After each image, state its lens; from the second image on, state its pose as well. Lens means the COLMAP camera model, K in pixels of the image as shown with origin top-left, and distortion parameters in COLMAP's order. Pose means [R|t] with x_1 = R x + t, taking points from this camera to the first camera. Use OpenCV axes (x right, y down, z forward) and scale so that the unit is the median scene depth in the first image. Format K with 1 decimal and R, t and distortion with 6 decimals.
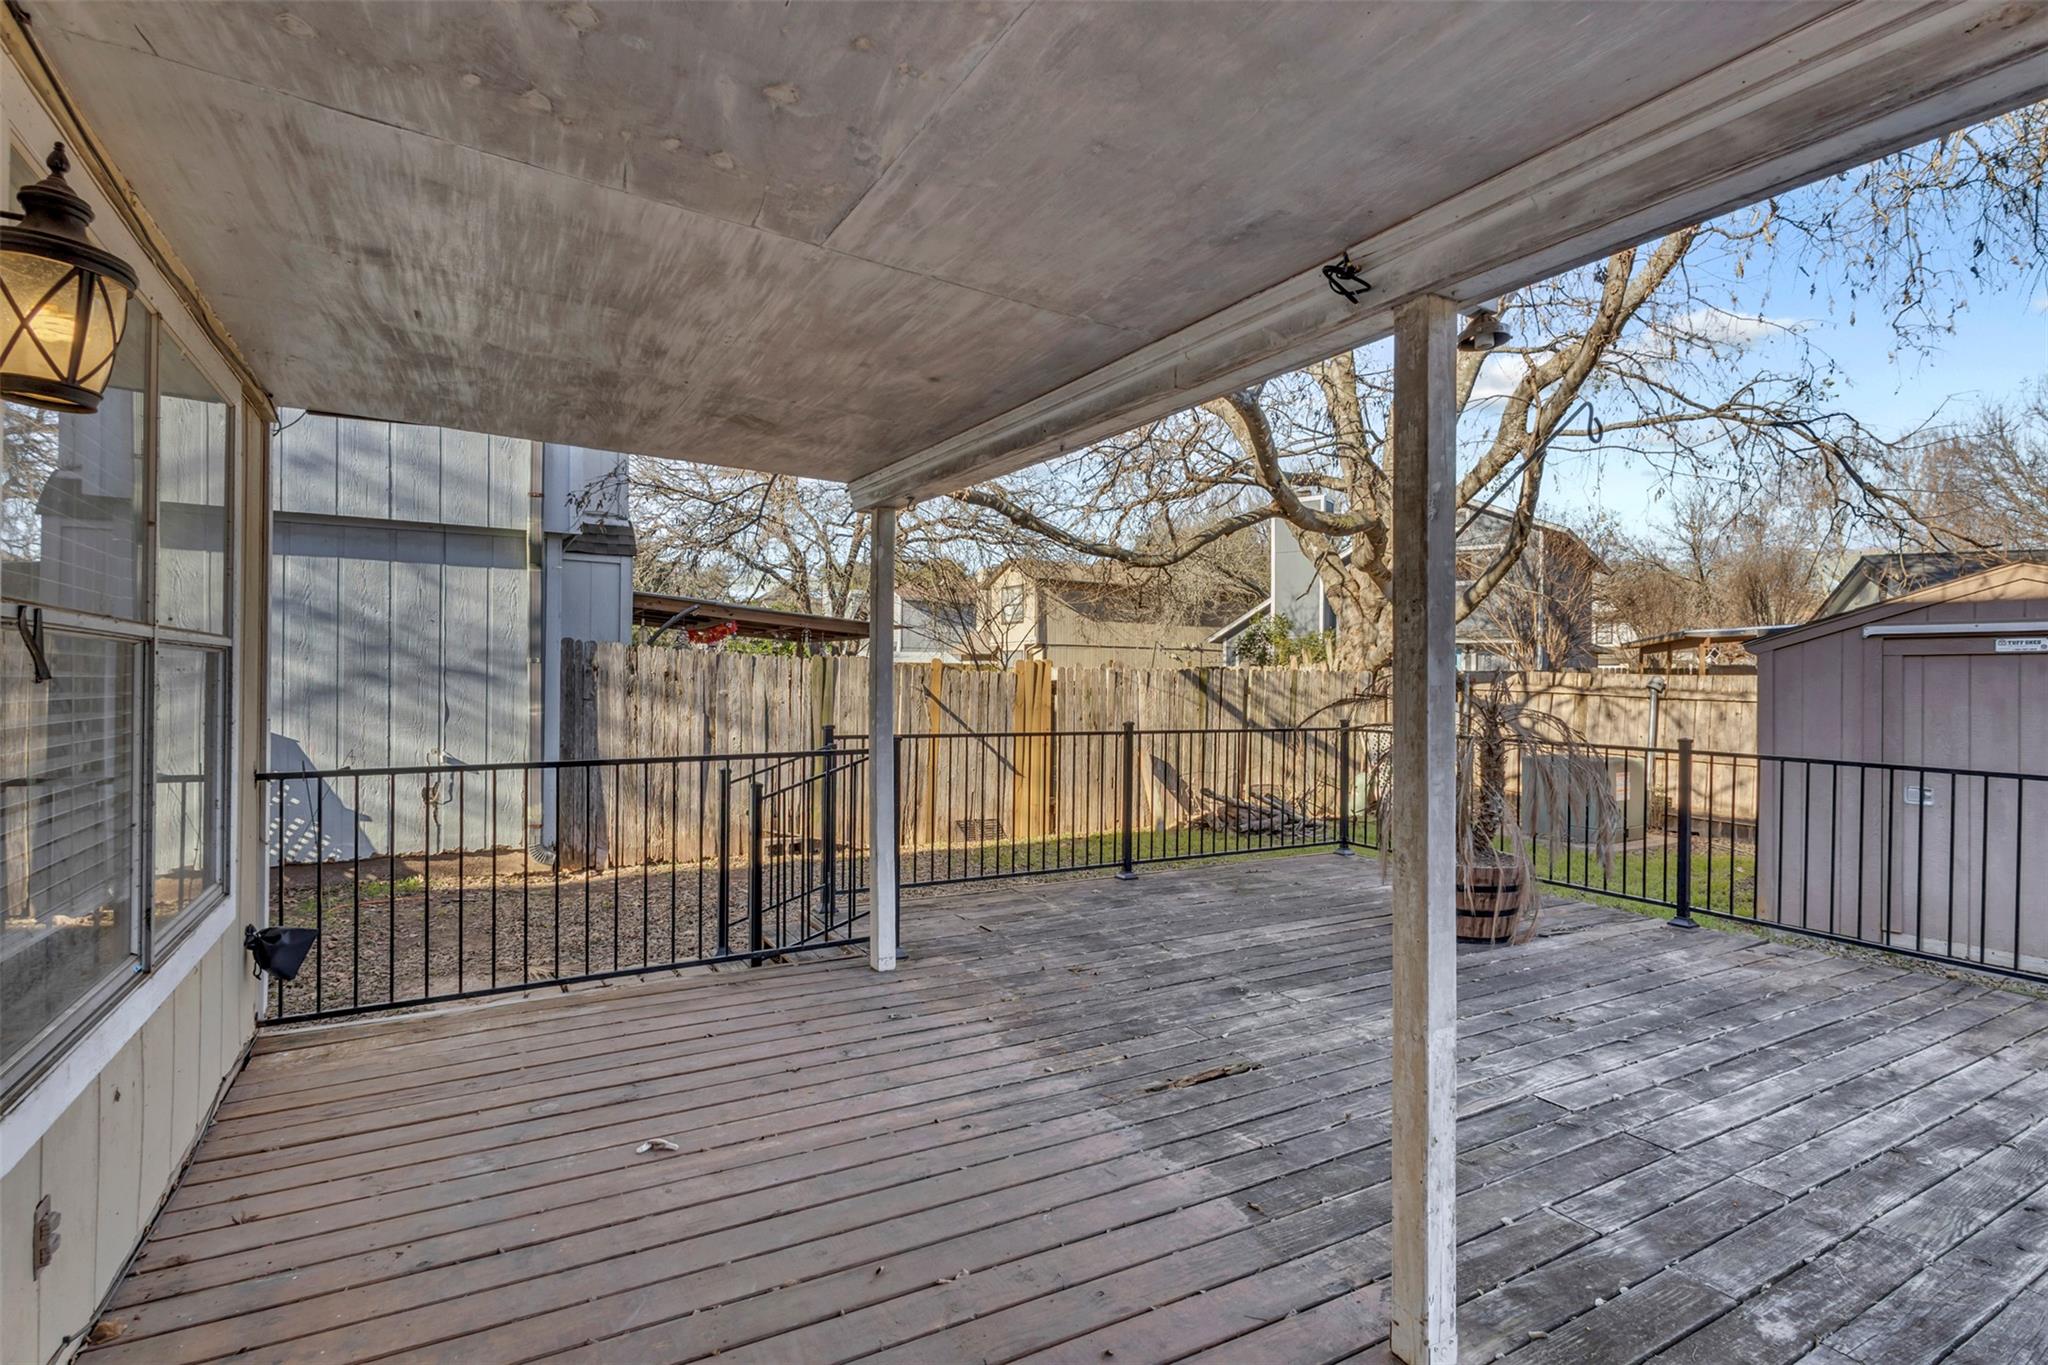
lens RADIAL K [[960.6, 0, 1018.1], [0, 960.6, 678.3], [0, 0, 1]] dist [0.001039, -0.002468]
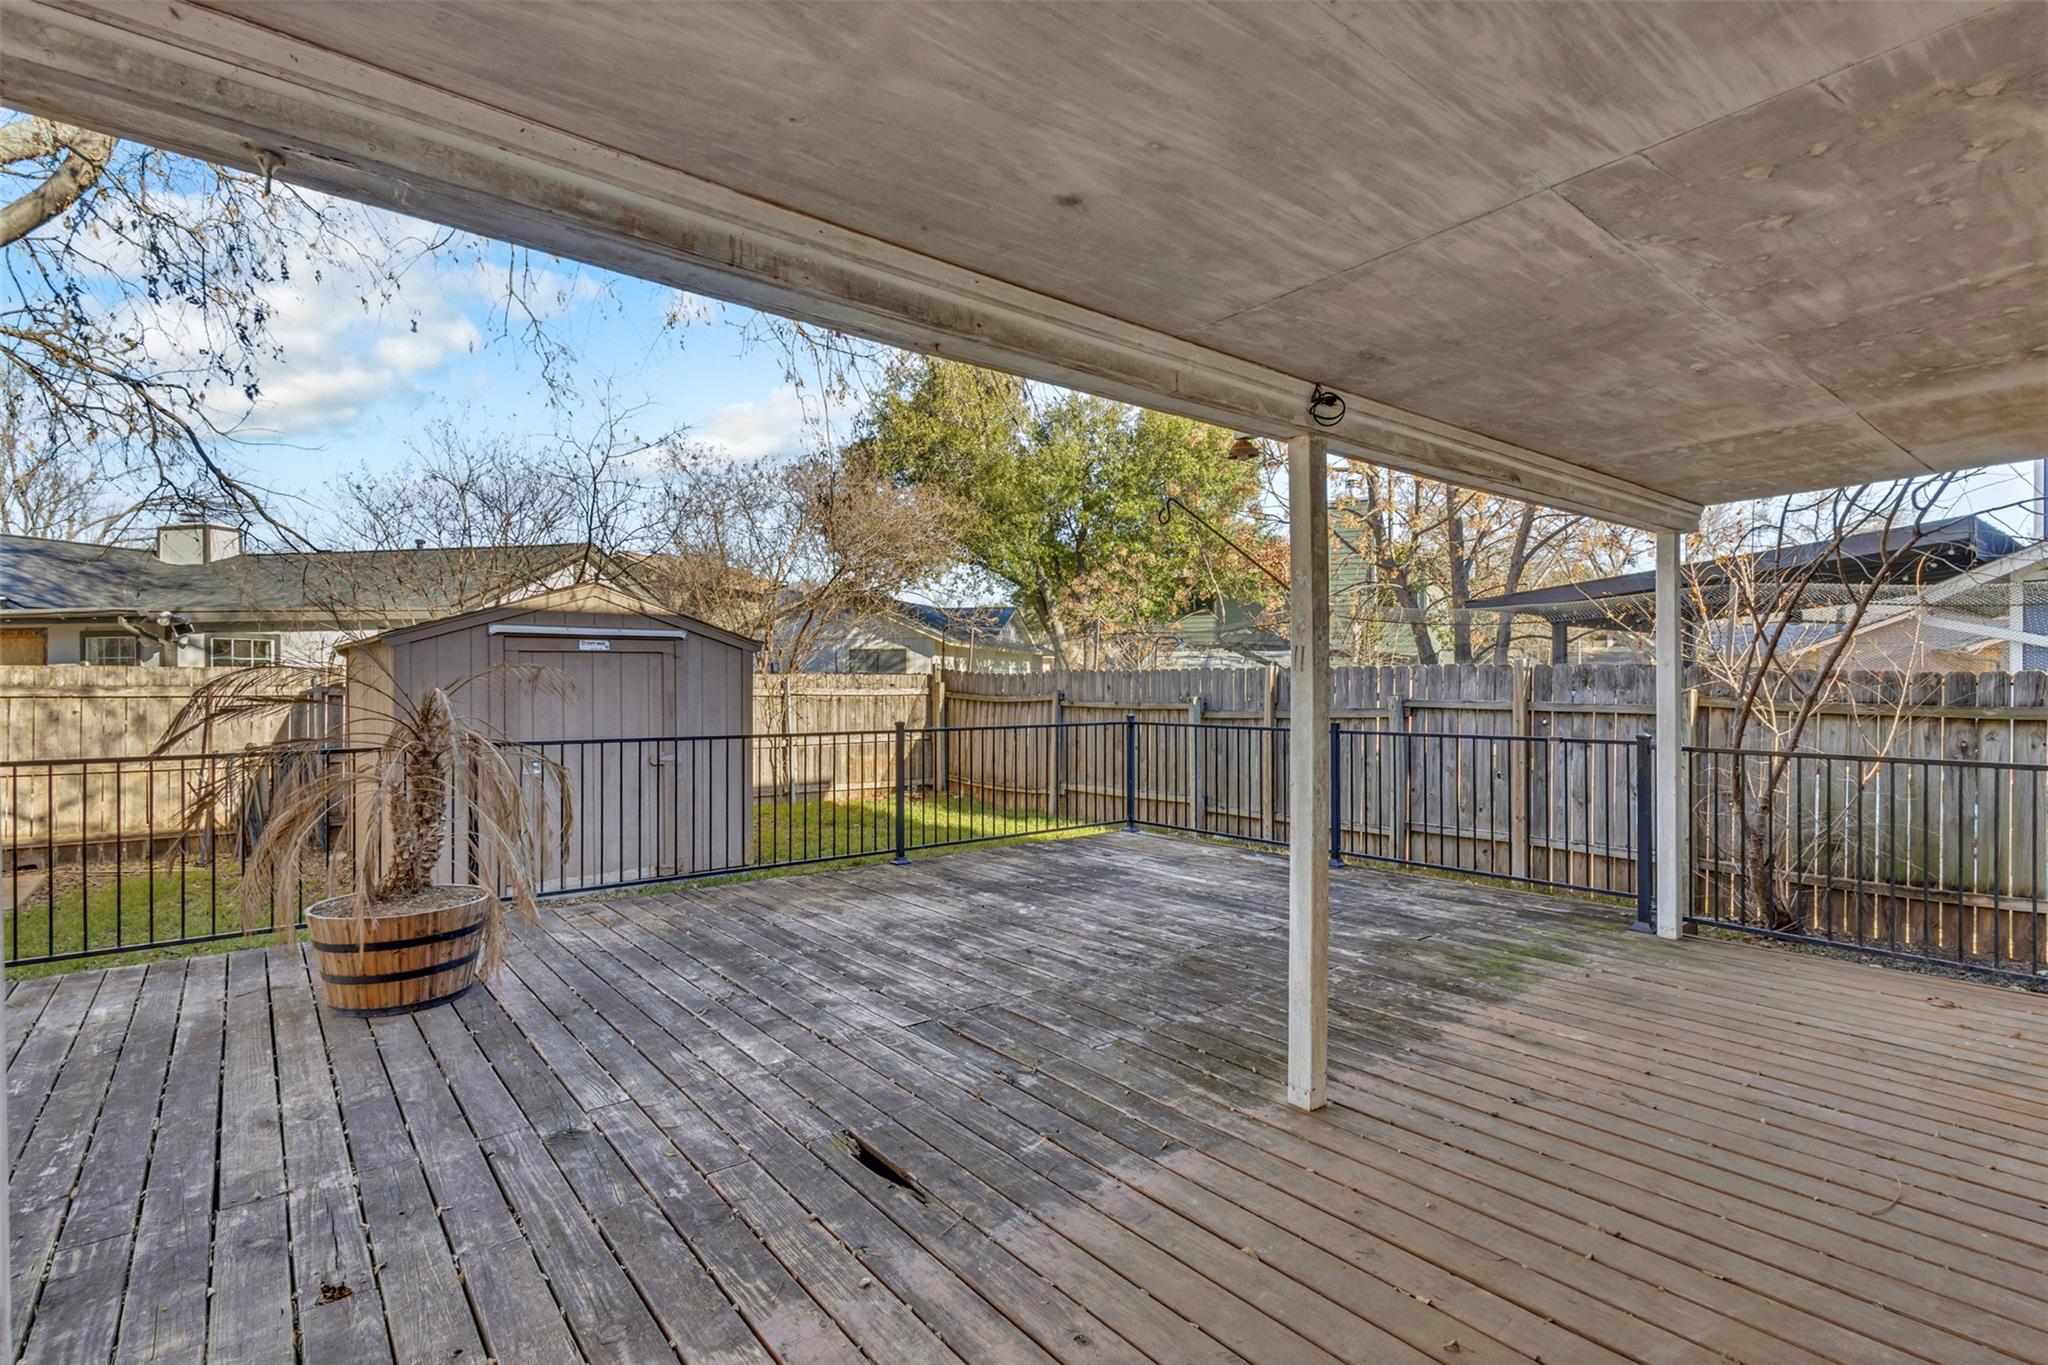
lens RADIAL K [[960.6, 0, 1021.5], [0, 960.6, 682.4], [0, 0, 1]] dist [0.001039, -0.002468]
pose [[-0.154571, -0.017162, 0.987833, -0.620377], [0.000967, 0.999846, 0.017522, -0.009739], [-0.987981, 0.003664, -0.154531, 0.998011]]
